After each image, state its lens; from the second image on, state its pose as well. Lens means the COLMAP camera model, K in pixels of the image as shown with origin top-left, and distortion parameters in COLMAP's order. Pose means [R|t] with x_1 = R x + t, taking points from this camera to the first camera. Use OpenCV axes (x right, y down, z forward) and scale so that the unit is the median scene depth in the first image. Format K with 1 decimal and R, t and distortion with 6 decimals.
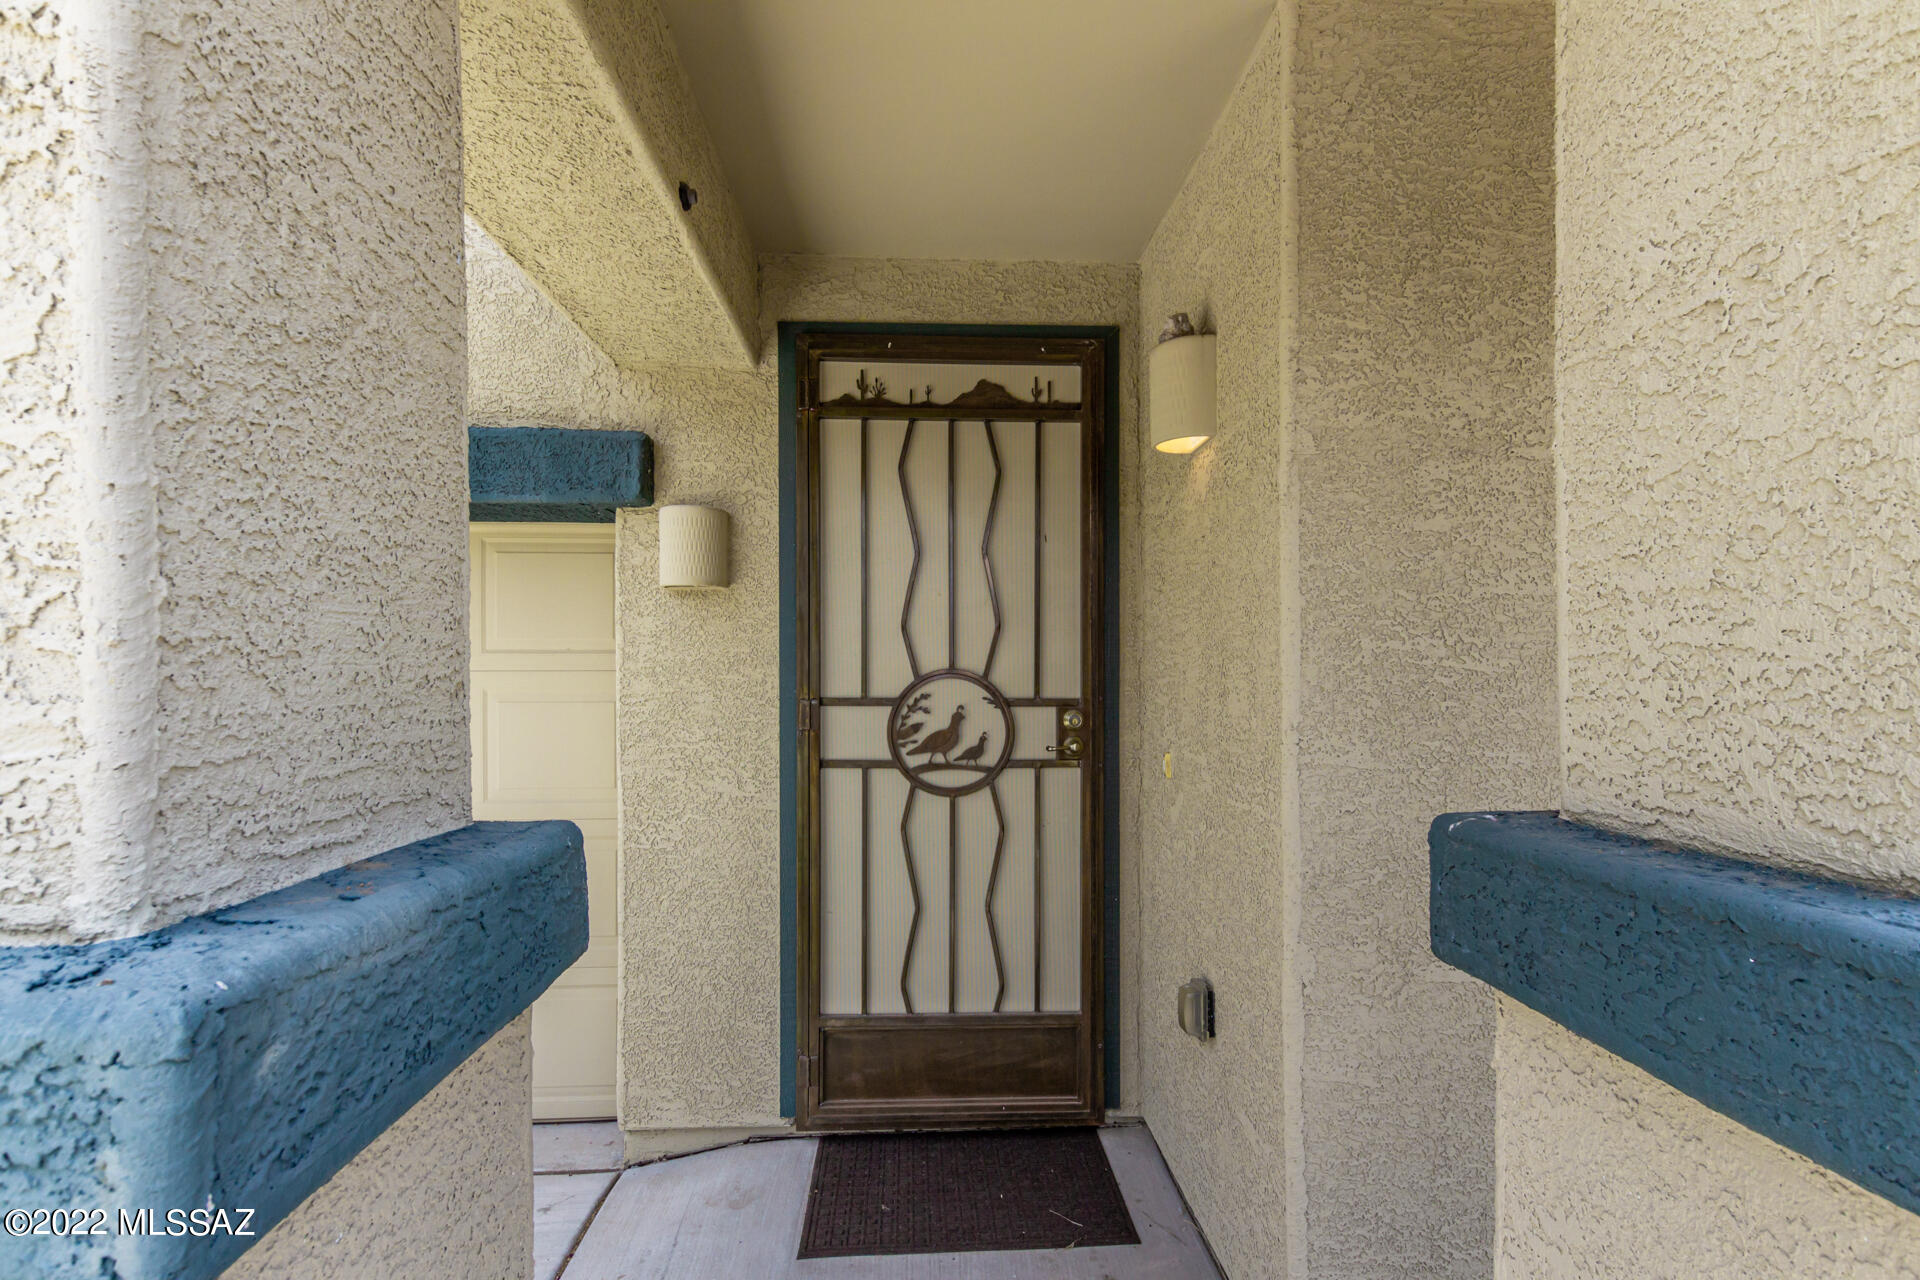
lens RADIAL K [[942.6, 0, 943.1], [0, 942.6, 676.5], [0, 0, 1]] dist [0.015188, -0.002332]
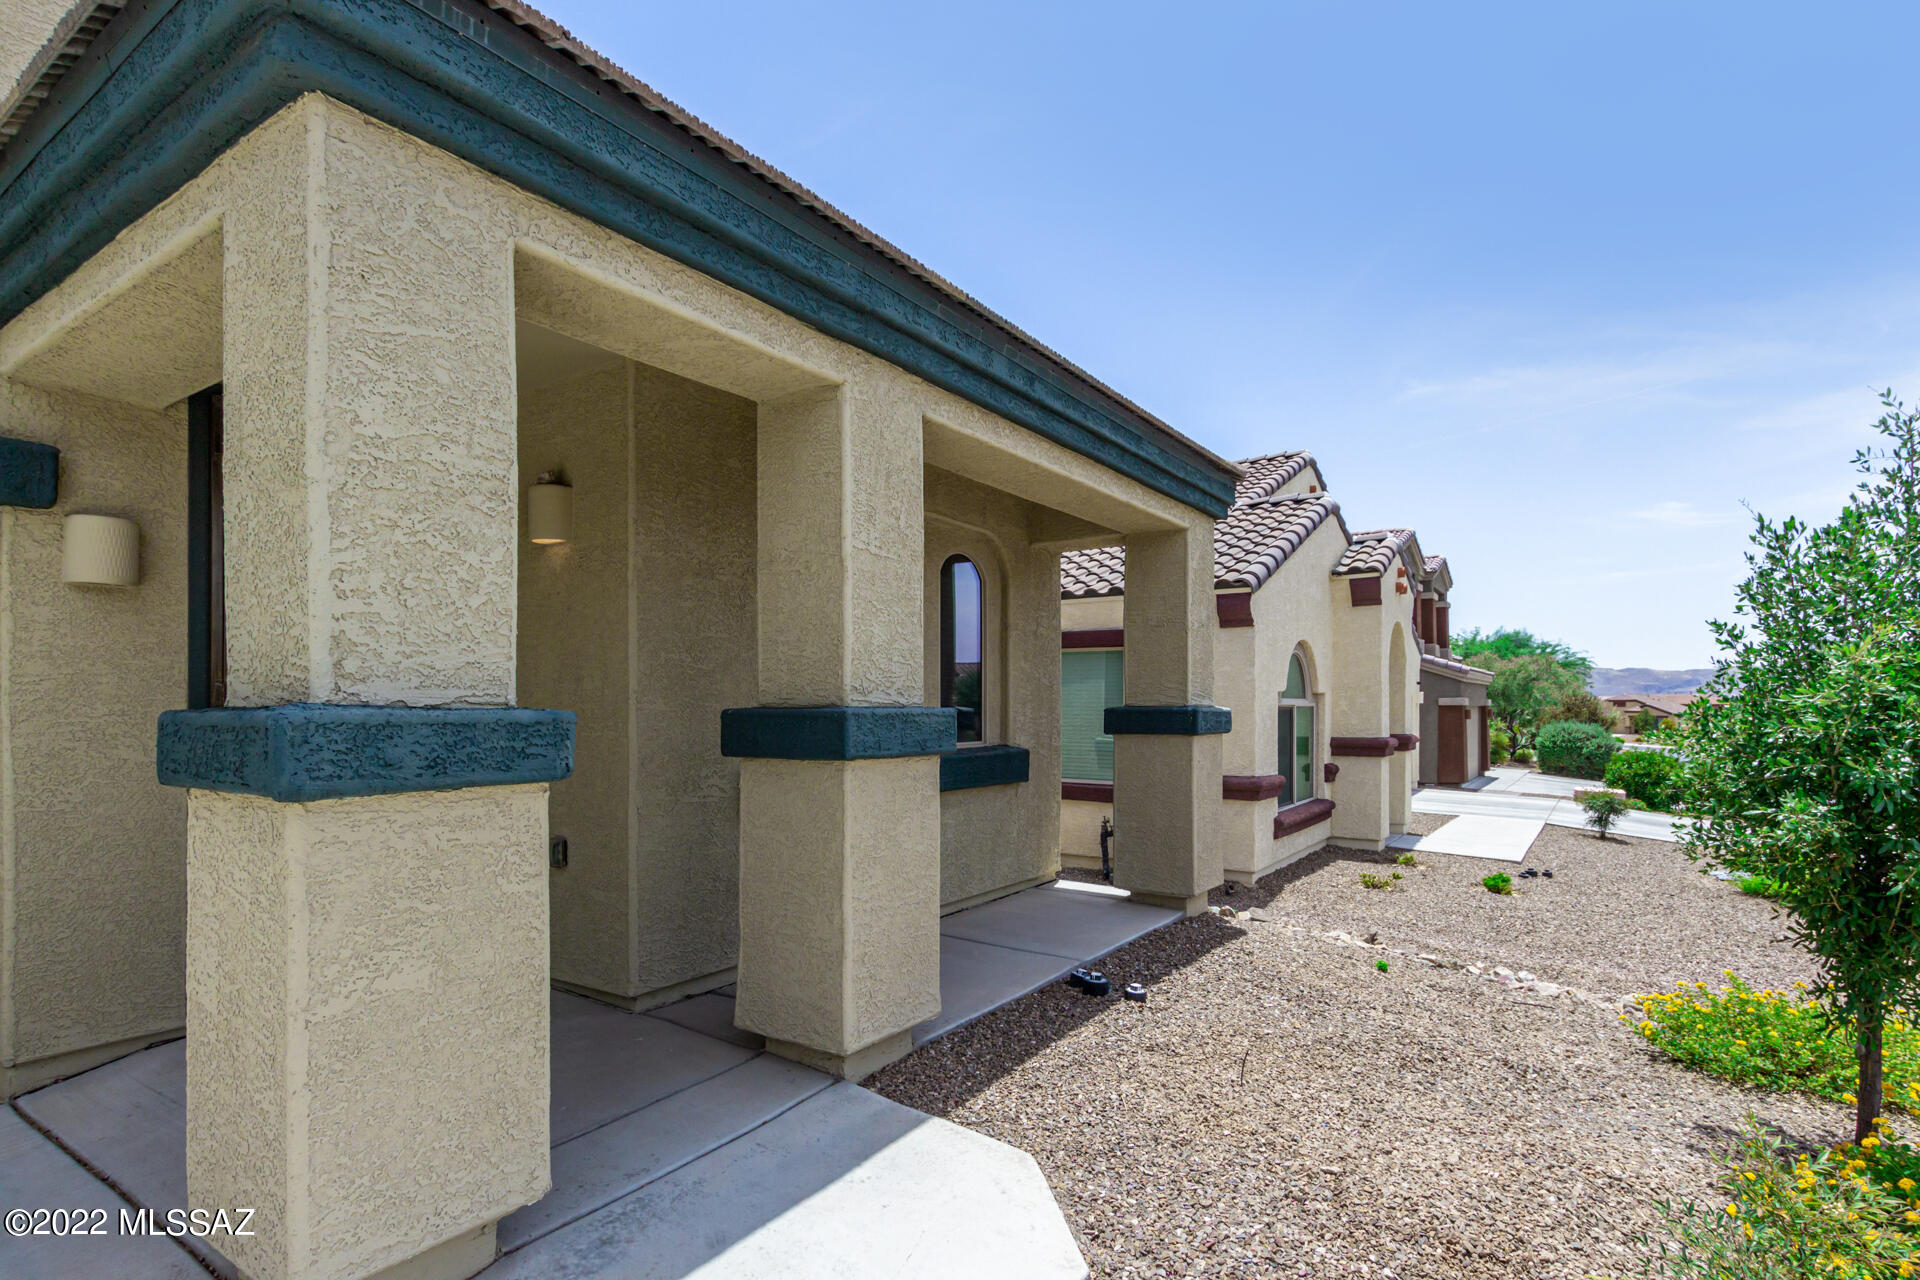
lens RADIAL K [[942.6, 0, 981.6], [0, 942.6, 701.7], [0, 0, 1]] dist [0.015188, -0.002332]
pose [[0.580971, 0.003198, 0.813918, -0.591599], [-0.003225, 0.999993, -0.001627, 0.049550], [-0.813918, -0.001680, 0.580978, -0.581254]]
